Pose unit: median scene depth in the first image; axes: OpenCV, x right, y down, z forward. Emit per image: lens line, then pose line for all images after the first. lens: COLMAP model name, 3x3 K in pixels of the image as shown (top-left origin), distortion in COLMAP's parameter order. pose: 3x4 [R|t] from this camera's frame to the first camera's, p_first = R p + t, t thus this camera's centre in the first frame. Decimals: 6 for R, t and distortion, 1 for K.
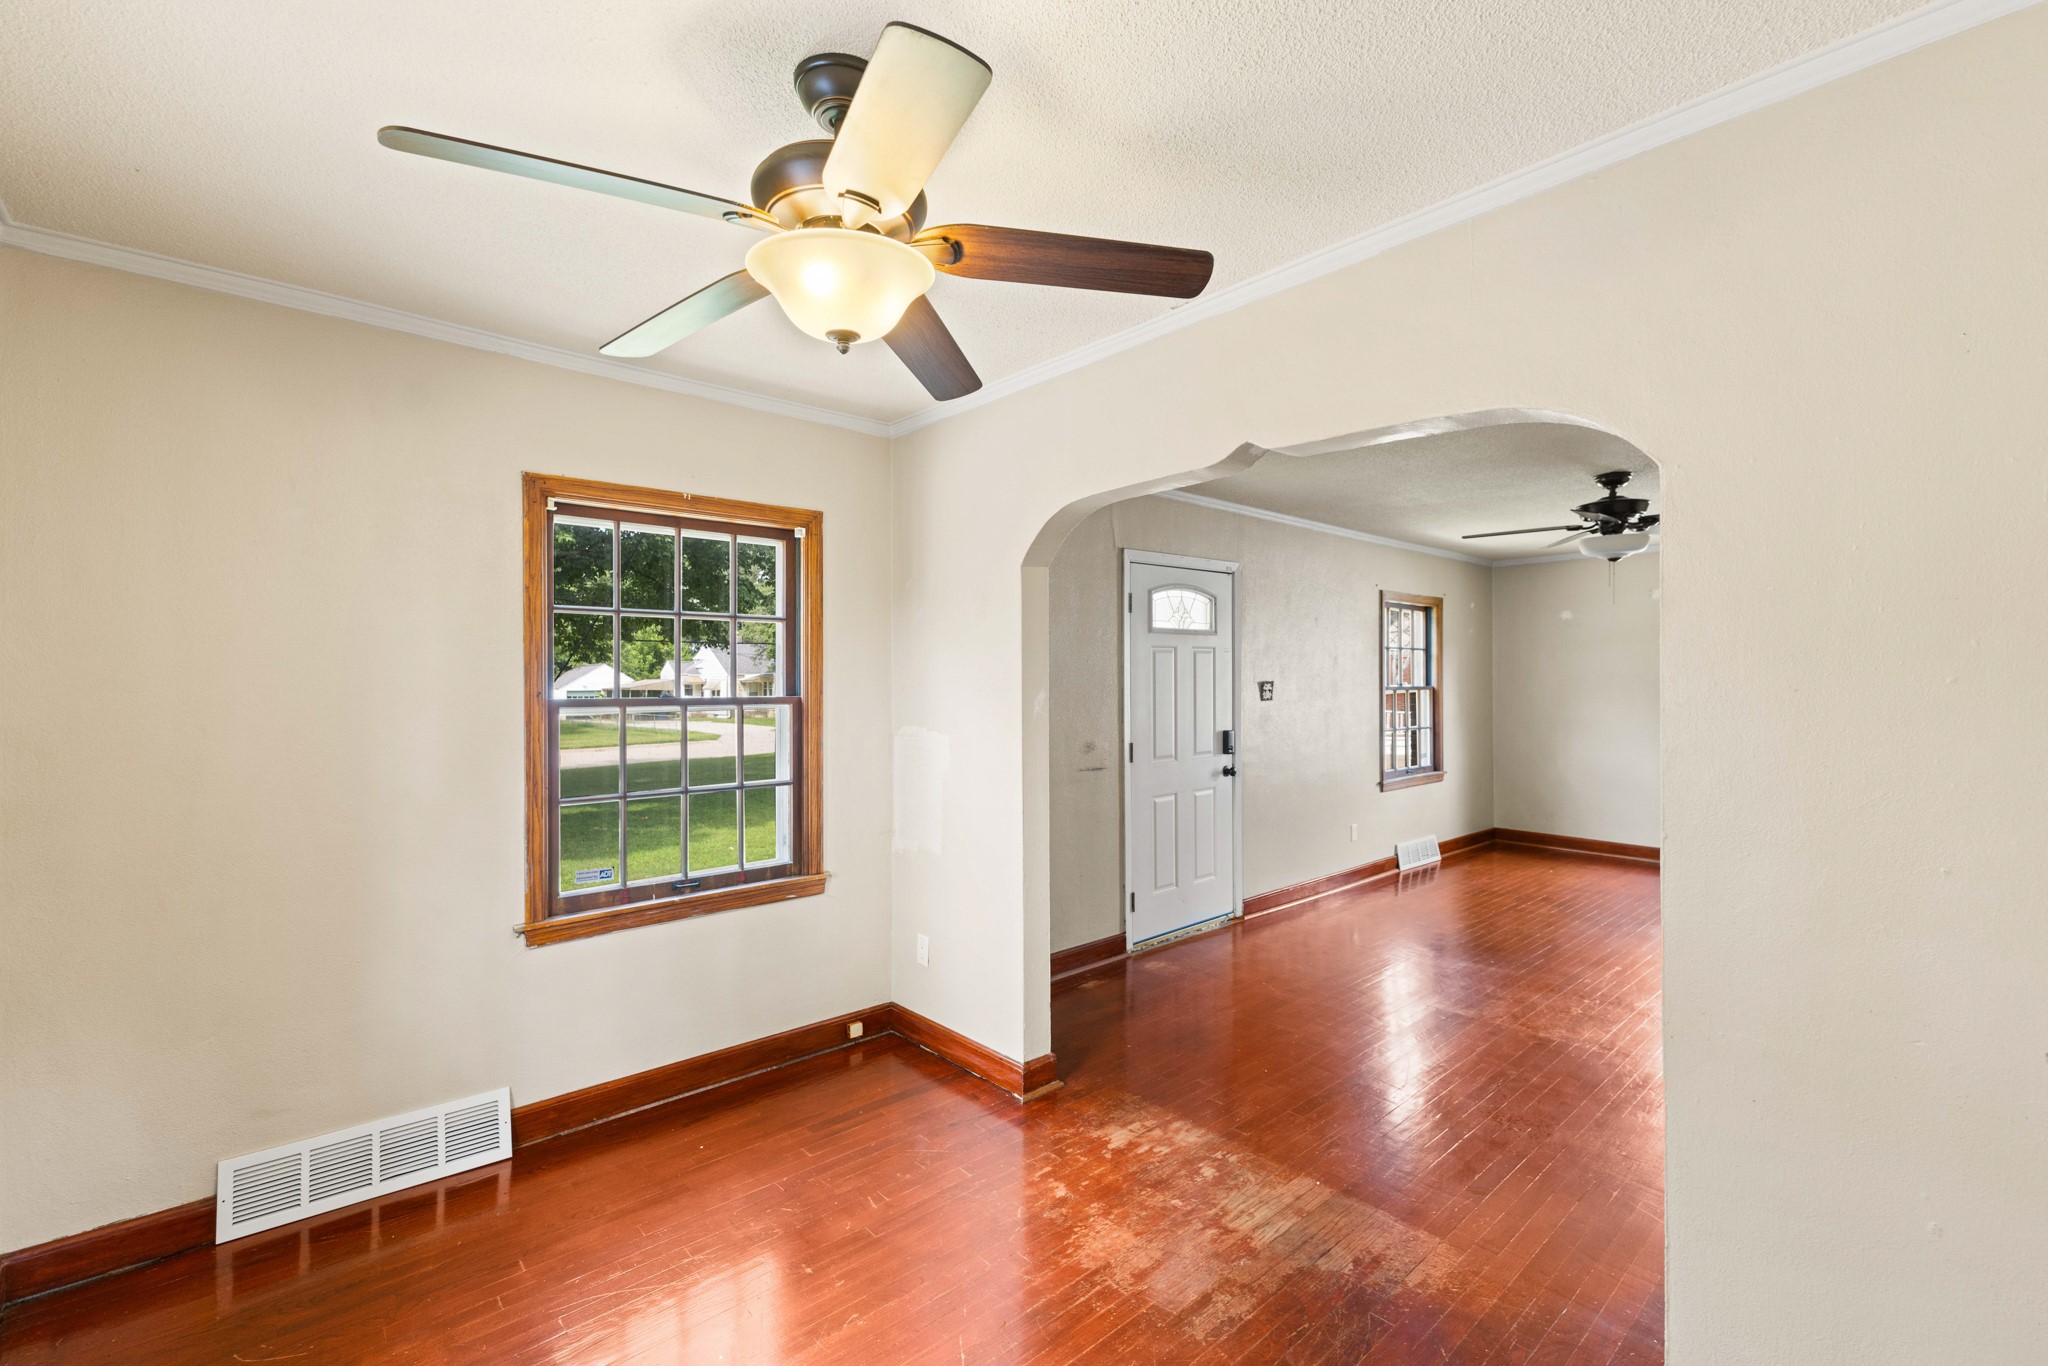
lens RADIAL K [[874.1, 0, 1016.3], [0, 874.1, 678.9], [0, 0, 1]] dist [0.001890, 0.000141]
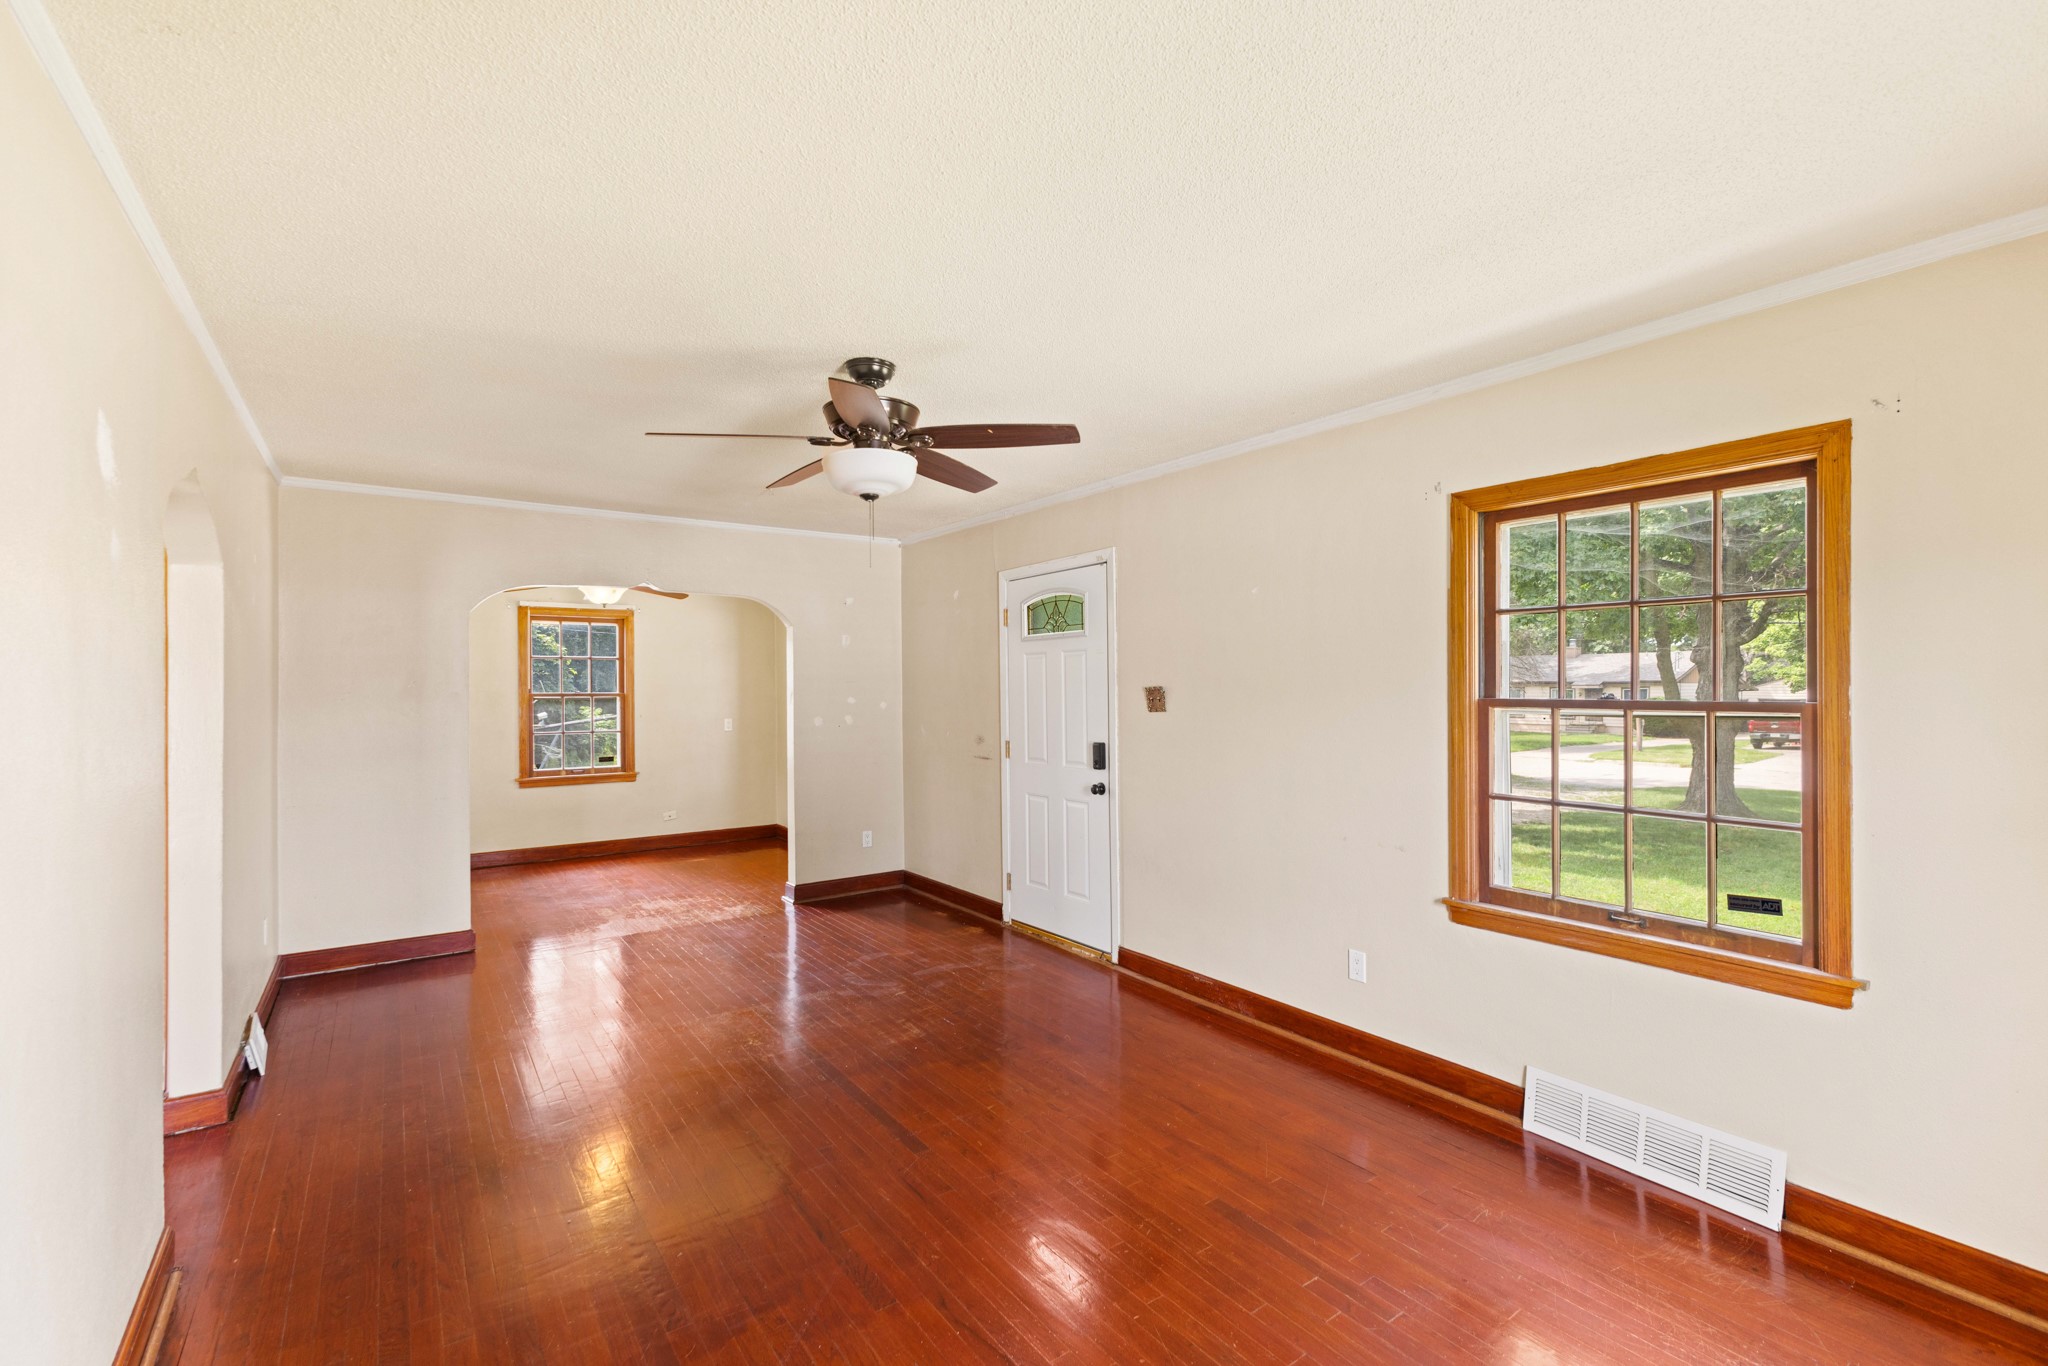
lens RADIAL K [[896.7, 0, 1024.0], [0, 896.7, 683.0], [0, 0, 1]] dist [0.028731, -0.000126]
pose [[-0.094818, 0.001476, -0.995494, 1.089783], [0.006937, 0.999976, 0.000822, -0.001796], [0.995470, -0.006828, -0.094826, 0.959925]]
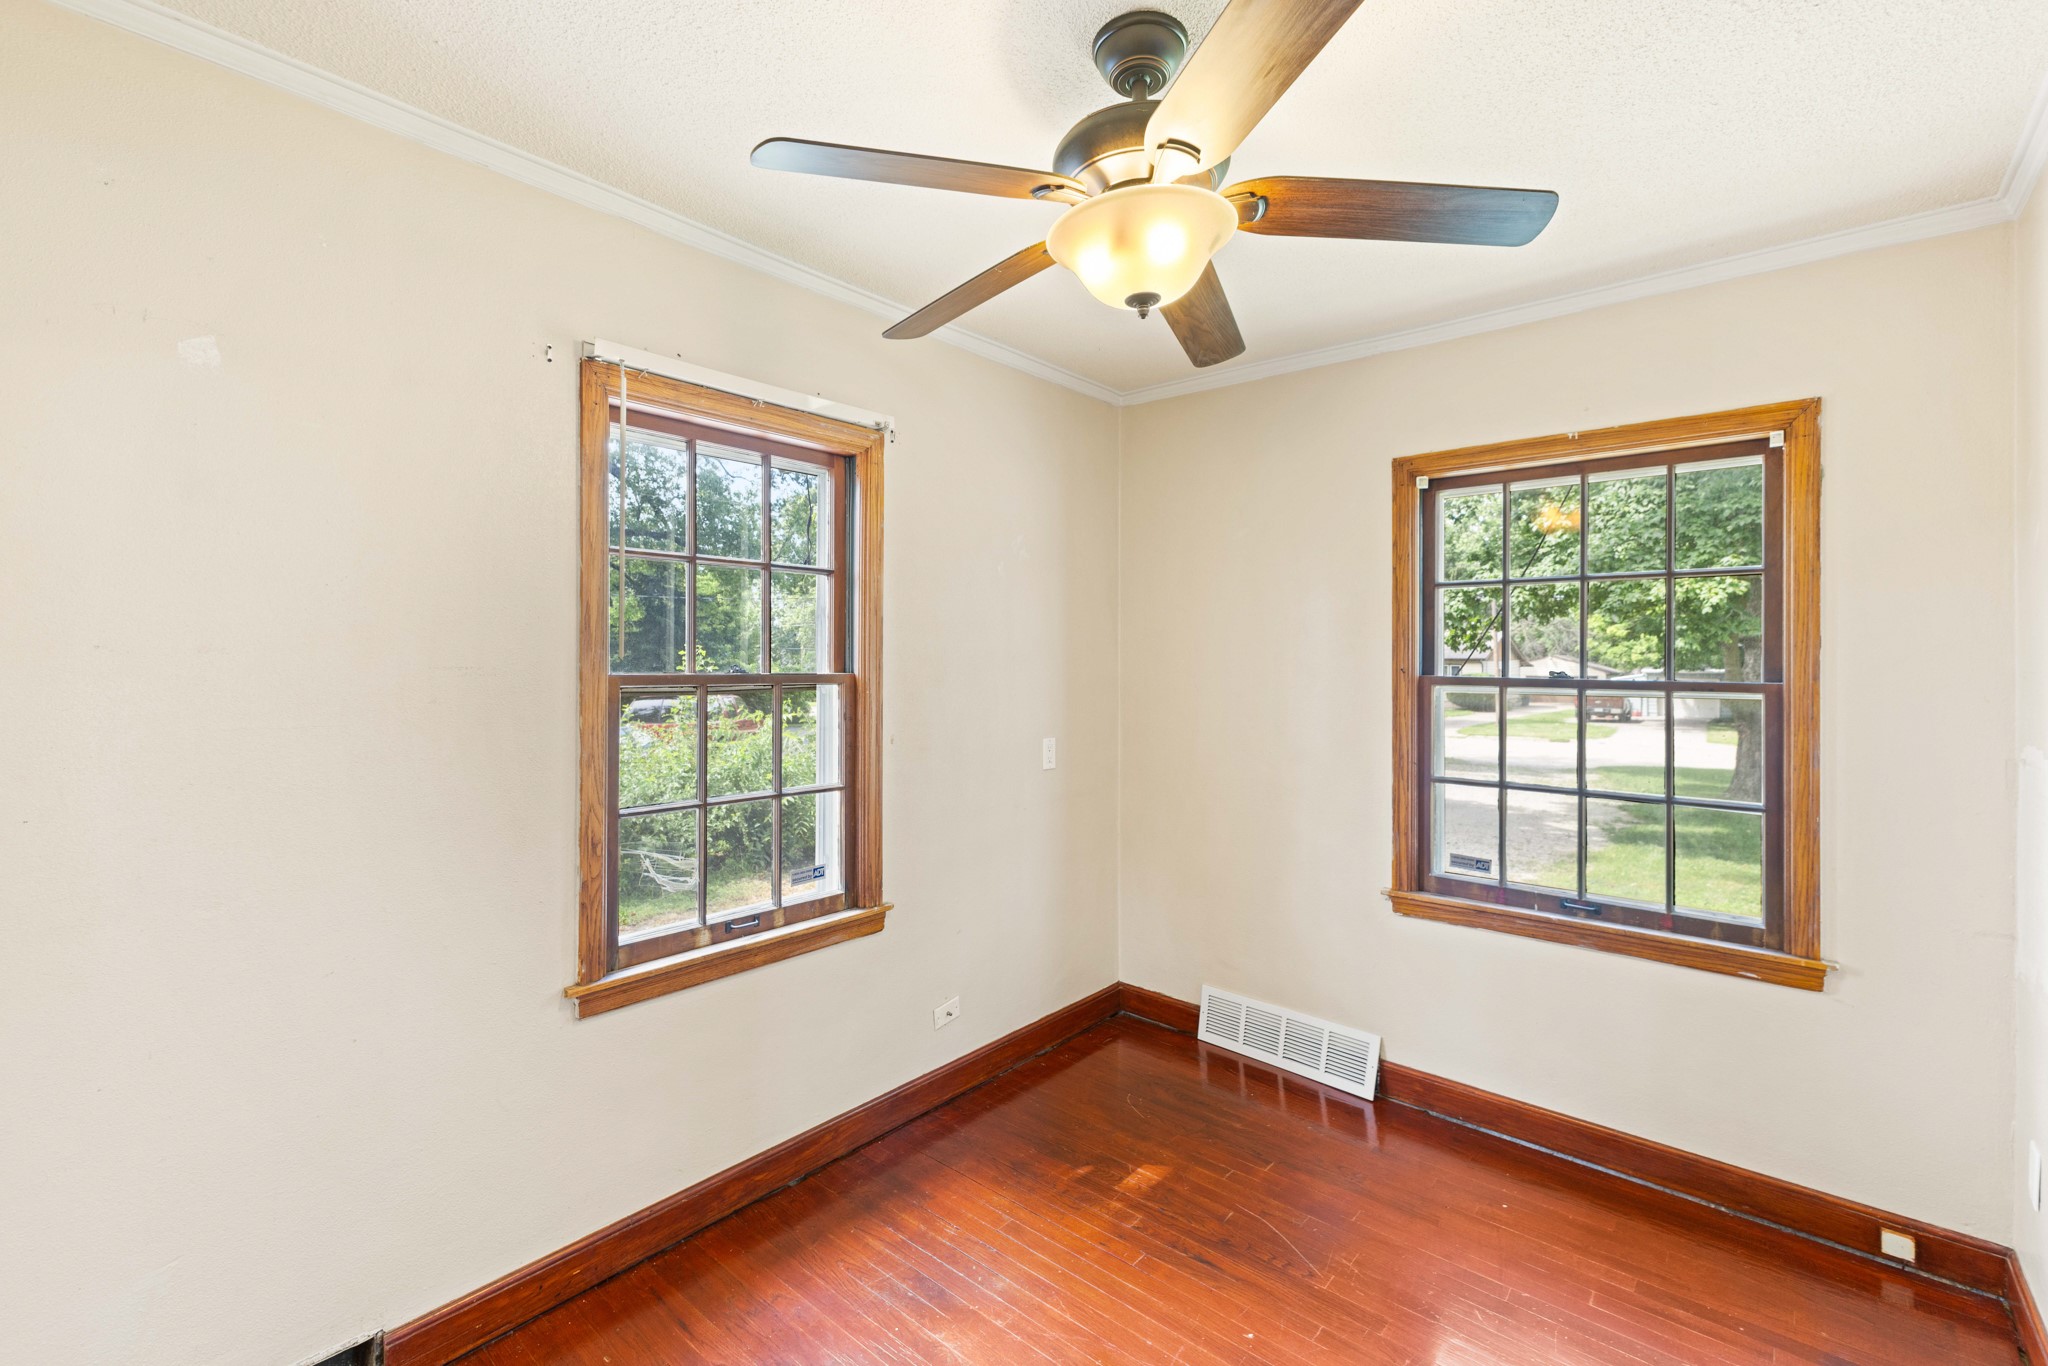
lens RADIAL K [[894.1, 0, 1020.7], [0, 894.1, 656.0], [0, 0, 1]] dist [0.048543, -0.017711]
pose [[0.140808, 0.001761, -0.990035, 0.769819], [-0.002600, 0.999996, 0.001409, -0.000701], [0.990034, 0.002376, 0.140812, 0.686353]]
